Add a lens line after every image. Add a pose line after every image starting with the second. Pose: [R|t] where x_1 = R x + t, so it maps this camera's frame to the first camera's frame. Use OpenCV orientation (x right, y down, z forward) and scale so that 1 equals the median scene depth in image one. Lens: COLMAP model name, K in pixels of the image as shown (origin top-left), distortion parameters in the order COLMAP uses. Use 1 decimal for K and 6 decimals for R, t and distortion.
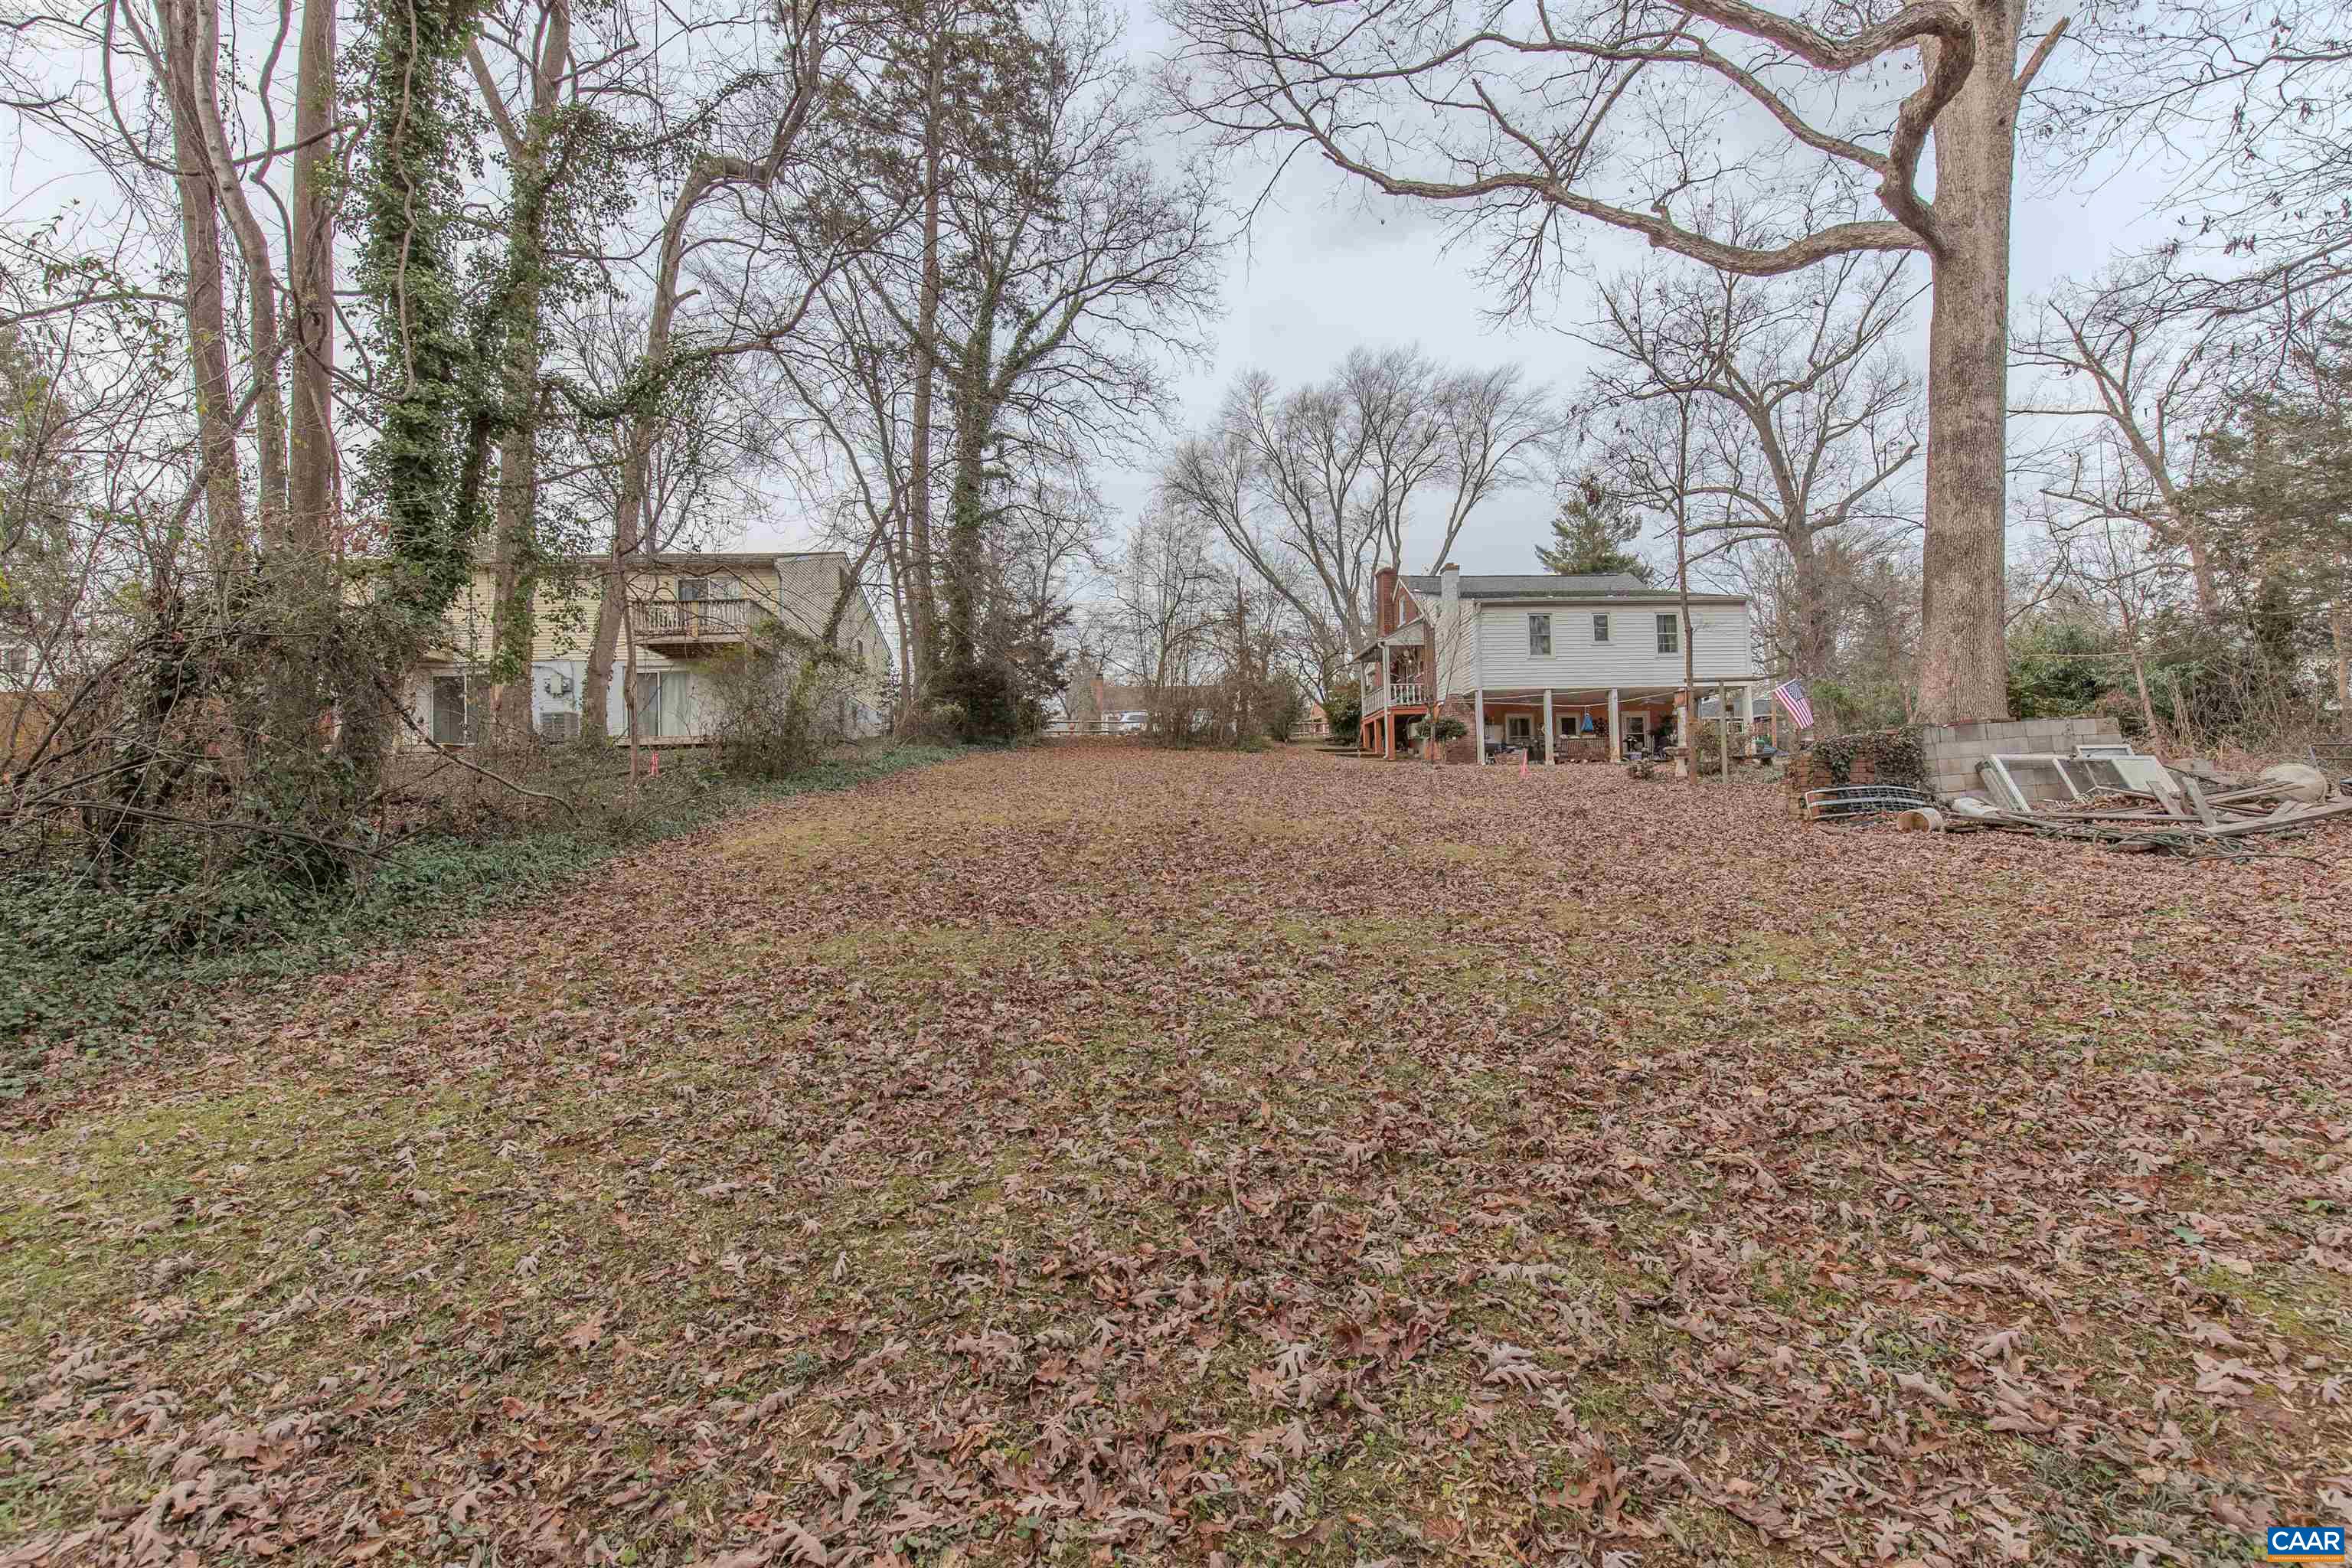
lens RADIAL K [[1059.5, 0, 1184.9], [0, 1059.5, 791.1], [0, 0, 1]] dist [0.005796, -0.000124]
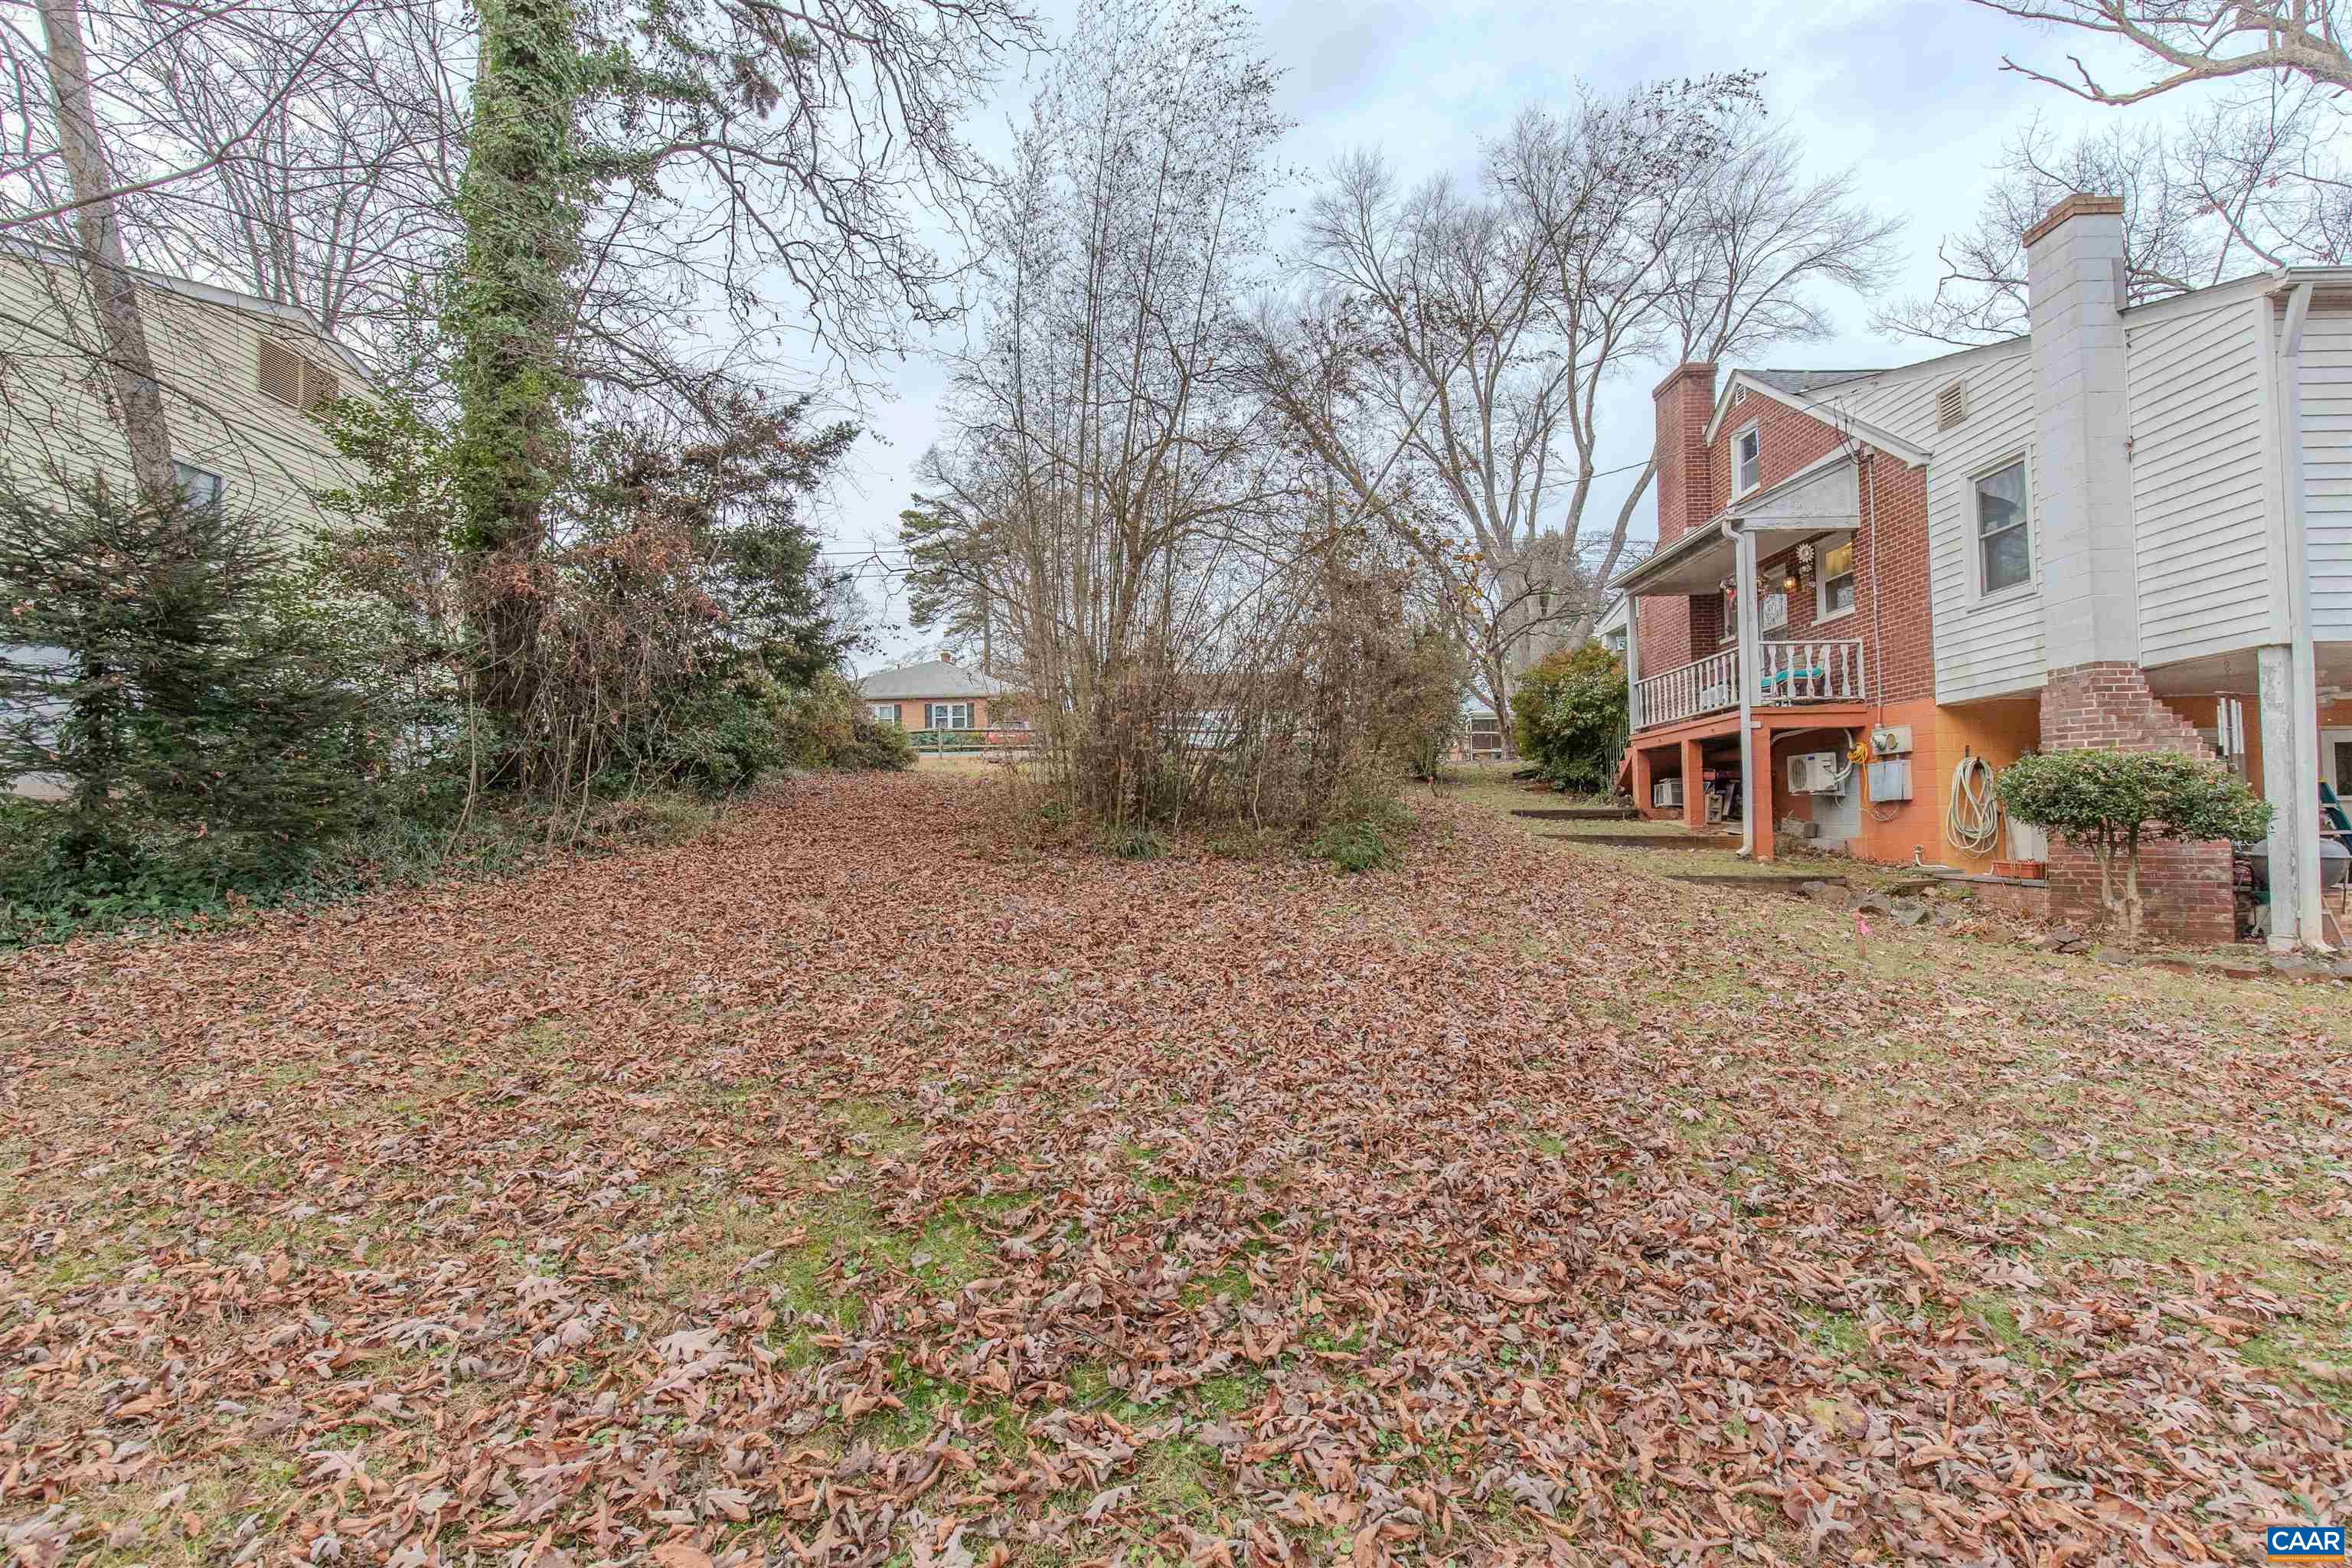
lens RADIAL K [[1059.5, 0, 1184.9], [0, 1059.5, 791.1], [0, 0, 1]] dist [0.005796, -0.000124]
pose [[0.996006, 0.007725, -0.088952, 0.032217], [-0.007238, 0.999957, 0.005791, -0.044309], [0.088992, -0.005124, 0.996019, 0.538907]]
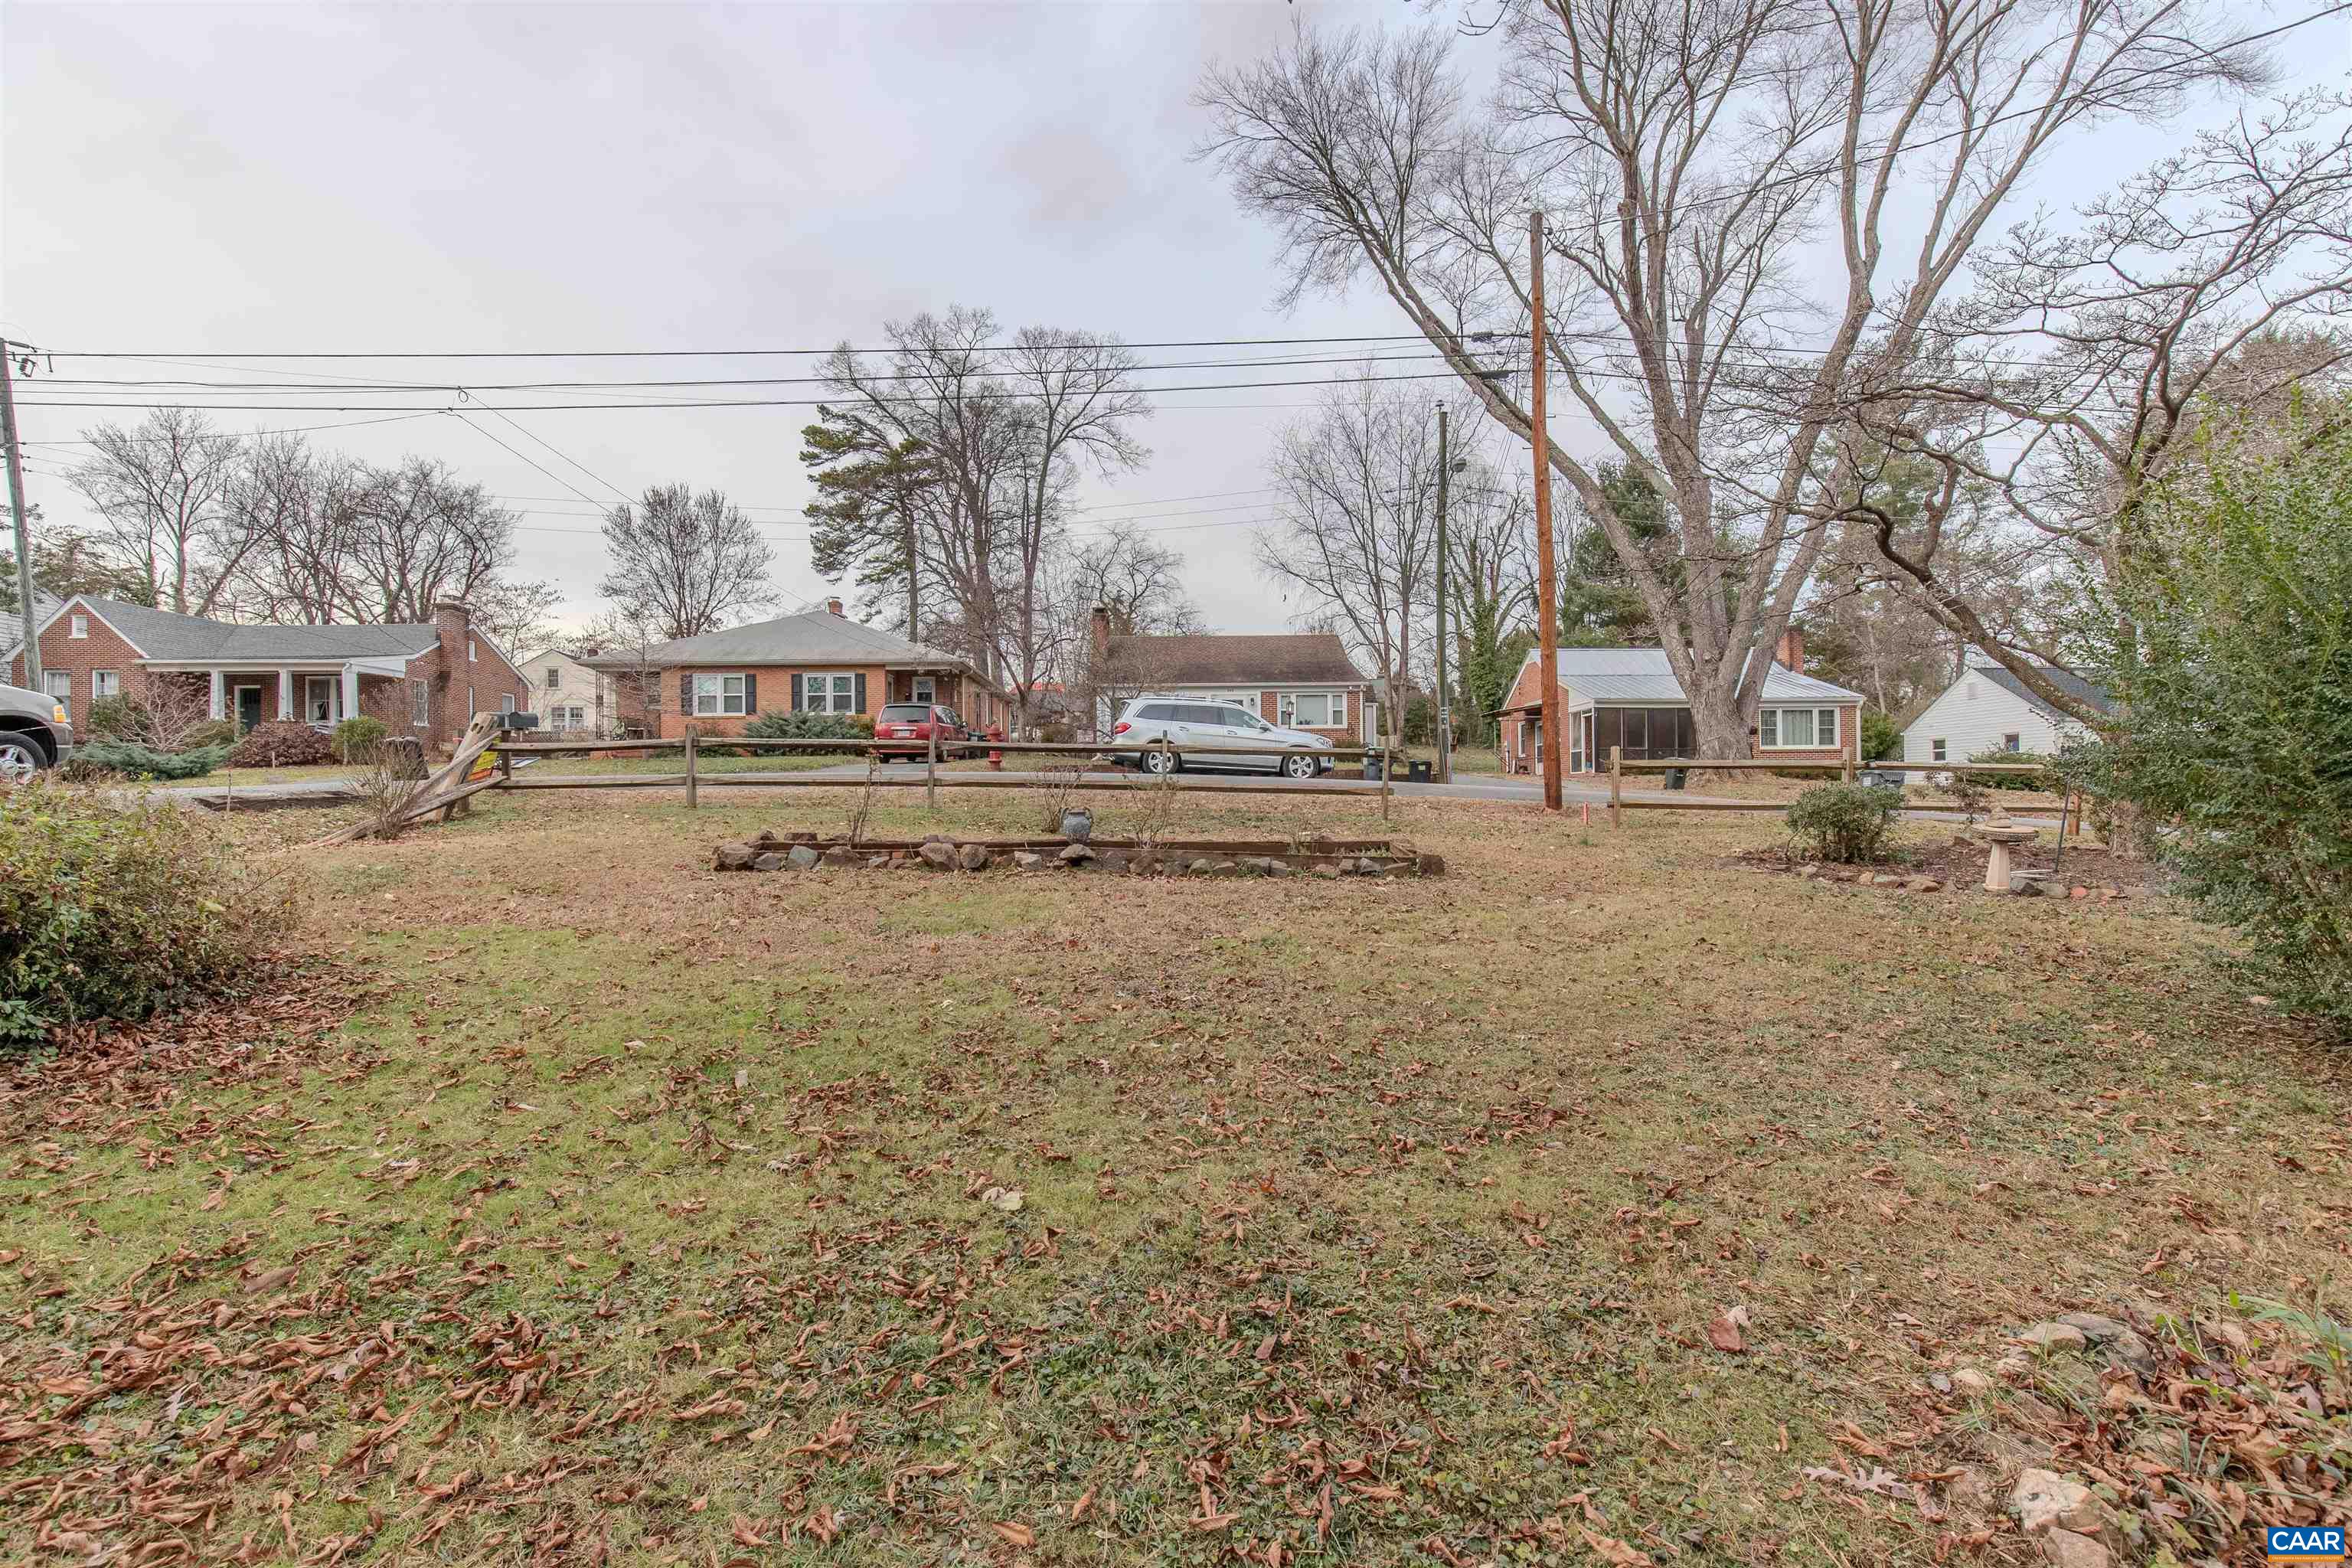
lens RADIAL K [[1059.5, 0, 1184.9], [0, 1059.5, 791.1], [0, 0, 1]] dist [0.005796, -0.000124]
pose [[0.998720, 0.019545, -0.046652, -0.029141], [-0.017880, 0.999197, 0.035843, -0.079224], [0.047315, -0.034963, 0.998268, 0.912846]]
